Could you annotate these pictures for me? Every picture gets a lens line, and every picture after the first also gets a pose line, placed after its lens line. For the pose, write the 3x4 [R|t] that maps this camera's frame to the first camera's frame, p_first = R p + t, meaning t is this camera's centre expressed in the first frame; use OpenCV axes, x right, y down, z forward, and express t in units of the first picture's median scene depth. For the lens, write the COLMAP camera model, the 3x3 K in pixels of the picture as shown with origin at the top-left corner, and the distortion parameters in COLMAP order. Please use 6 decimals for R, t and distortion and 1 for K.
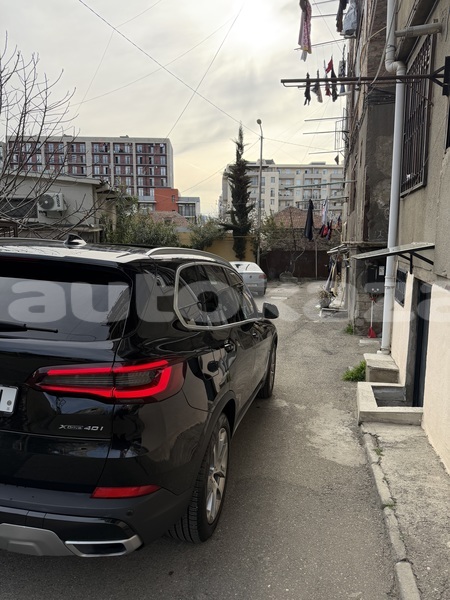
lens RADIAL K [[426.7, 0, 222.9], [0, 426.7, 297.8], [0, 0, 1]] dist [0.080951, -0.111372]
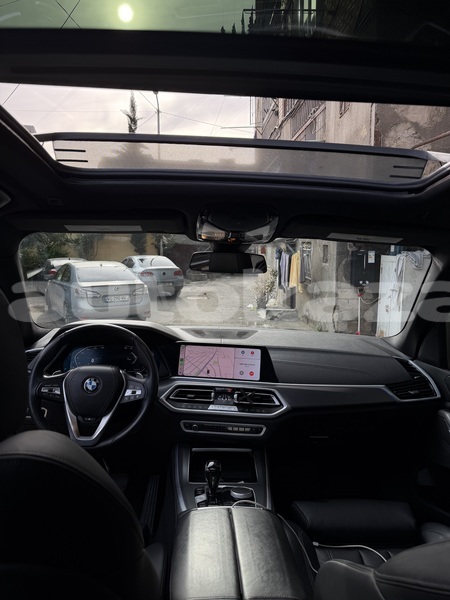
lens RADIAL K [[426.3, 0, 225.0], [0, 426.3, 300.0], [0, 0, 1]] dist [0.073498, -0.114553]
pose [[0.960026, -0.050848, 0.275255, -0.086547], [0.048755, 0.998706, 0.014446, -0.010215], [-0.275633, -0.000448, 0.961263, 0.335681]]
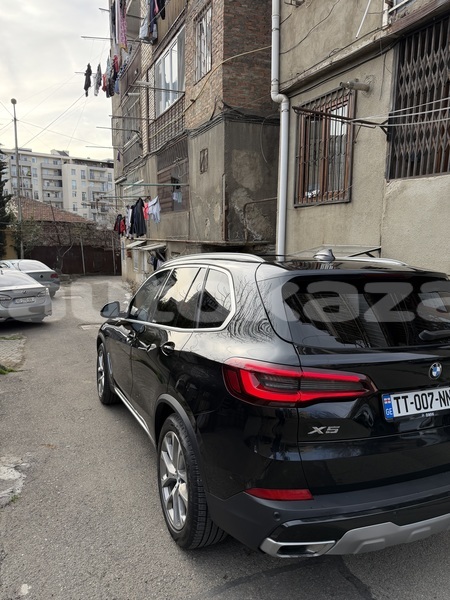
lens RADIAL K [[426.7, 0, 222.9], [0, 426.7, 297.8], [0, 0, 1]] dist [0.080951, -0.111372]
pose [[0.795892, -0.085008, 0.599441, -0.315509], [0.075418, 0.996302, 0.041153, -0.023989], [-0.600723, 0.012455, 0.799360, 0.083353]]
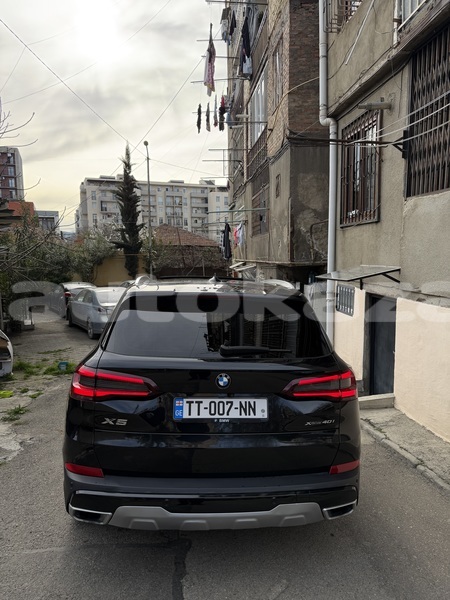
lens RADIAL K [[426.3, 0, 225.0], [0, 426.3, 300.0], [0, 0, 1]] dist [0.073498, -0.114553]
pose [[0.946453, -0.046341, 0.319499, -0.184943], [0.055830, 0.998228, -0.020598, -0.011843], [-0.317978, 0.037333, 0.947363, -0.031923]]
